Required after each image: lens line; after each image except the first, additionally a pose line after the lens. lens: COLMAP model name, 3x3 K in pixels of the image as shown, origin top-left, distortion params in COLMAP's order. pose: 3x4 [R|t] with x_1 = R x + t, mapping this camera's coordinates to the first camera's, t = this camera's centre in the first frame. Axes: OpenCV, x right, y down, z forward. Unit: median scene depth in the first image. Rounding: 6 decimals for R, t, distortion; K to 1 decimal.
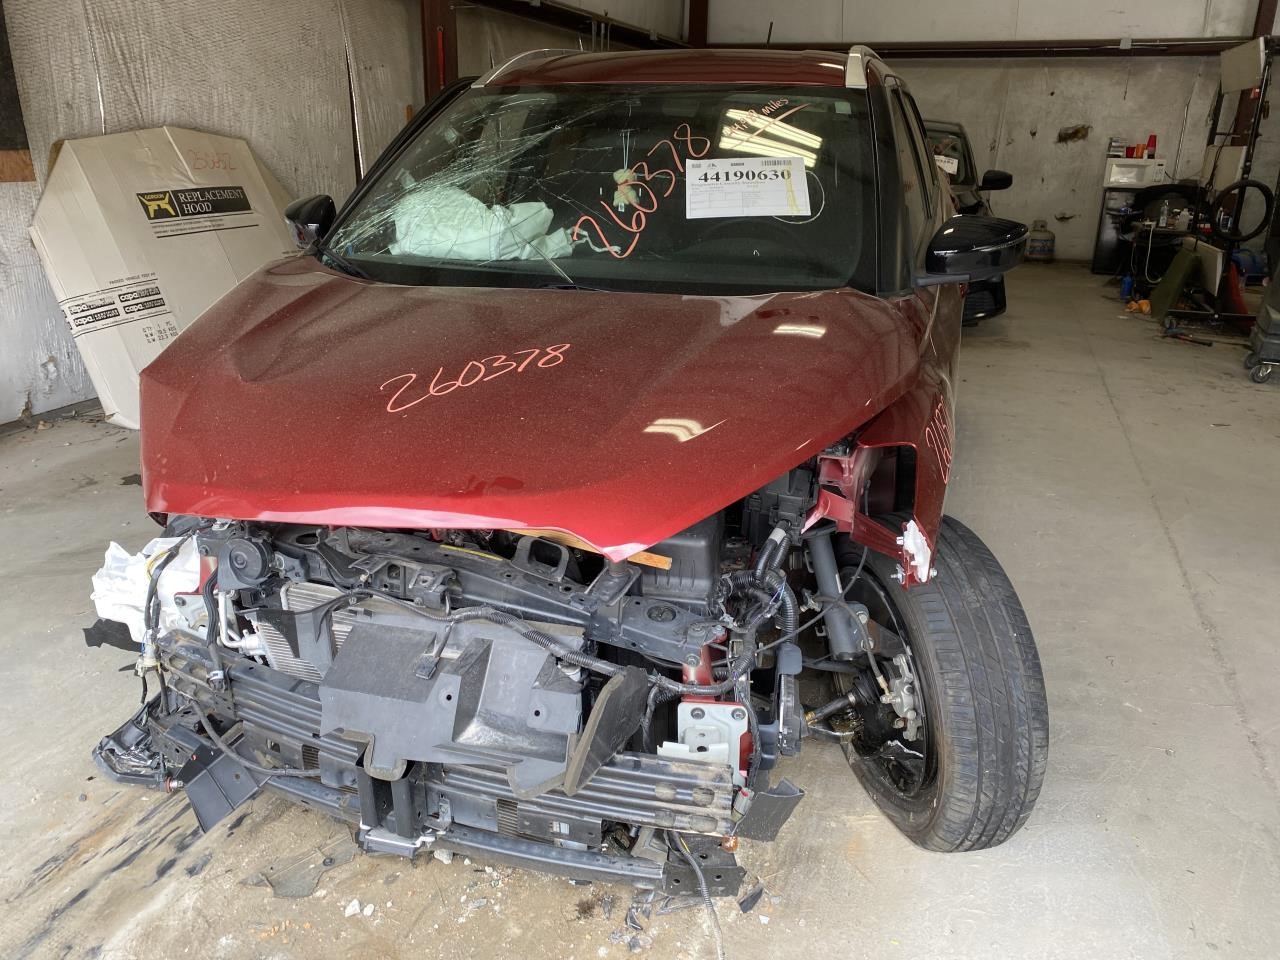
lens RADIAL K [[981.9, 0, 652.3], [0, 981.9, 456.4], [0, 0, 1]] dist [0.012801, 0.006647]
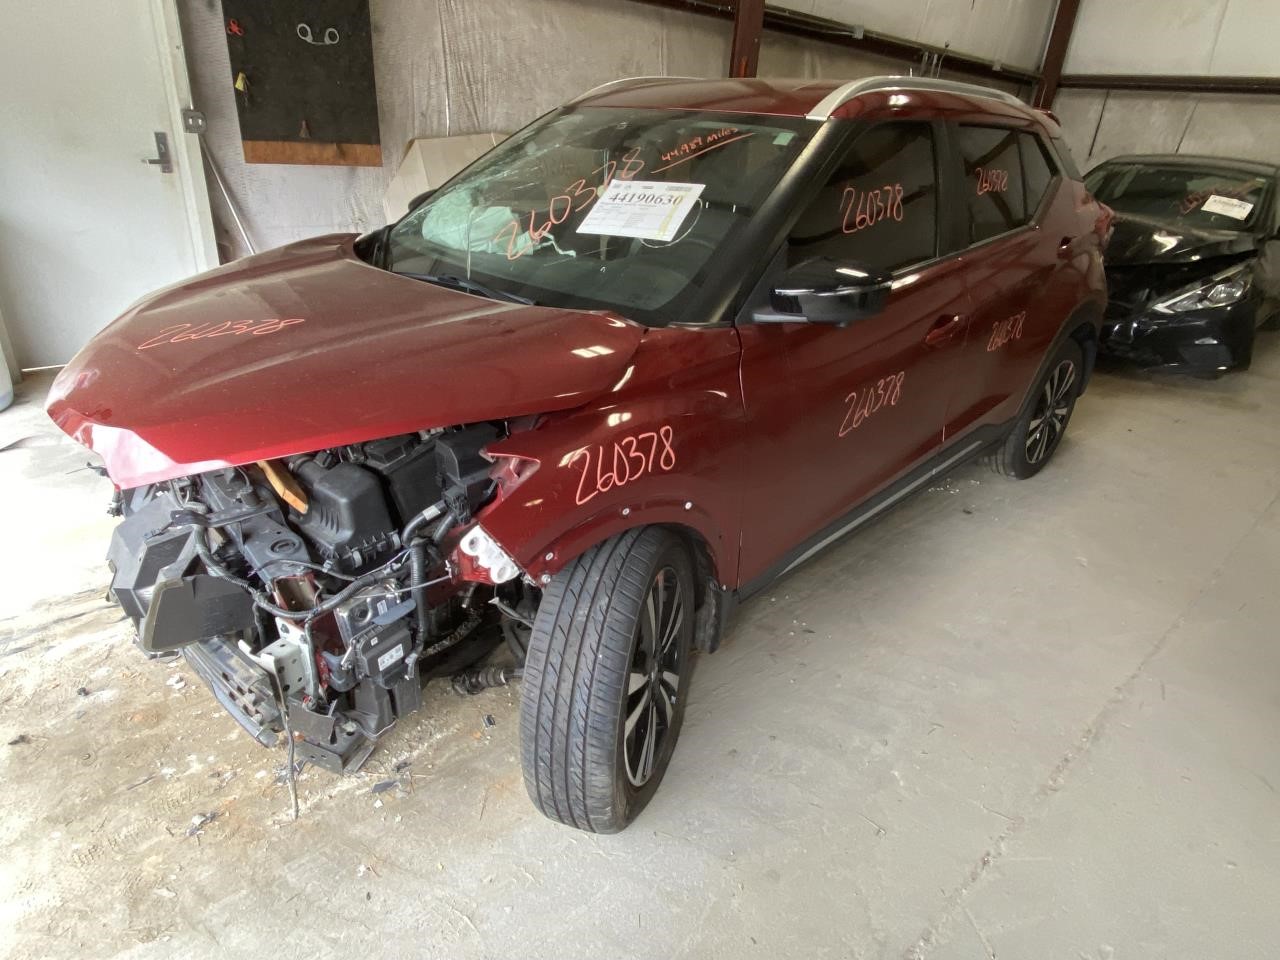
lens RADIAL K [[754.5, 0, 640.6], [0, 754.5, 480.4], [0, 0, 1]] dist [0.014425, -0.005416]
pose [[0.875927, 0.237549, -0.419908, 0.418471], [-0.195792, 0.970512, 0.140612, -0.076384], [0.440928, -0.040951, 0.896608, 0.176085]]
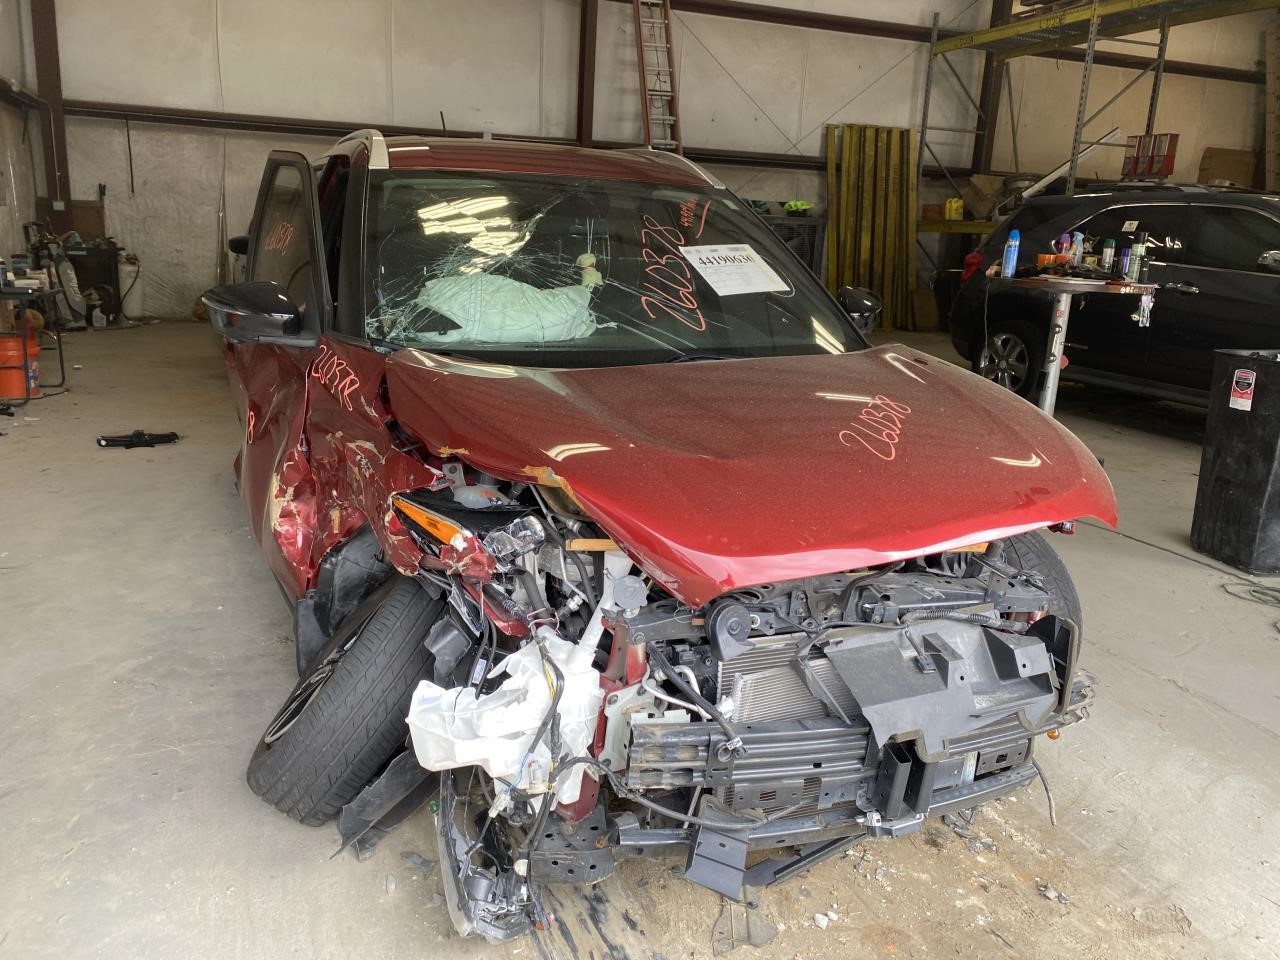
lens RADIAL K [[981.9, 0, 645.4], [0, 981.9, 479.2], [0, 0, 1]] dist [0.012801, 0.006647]
pose [[0.760674, -0.146735, 0.632332, -0.626105], [0.174890, 0.984423, 0.018053, -0.048128], [-0.625131, 0.096856, 0.774487, 0.126108]]
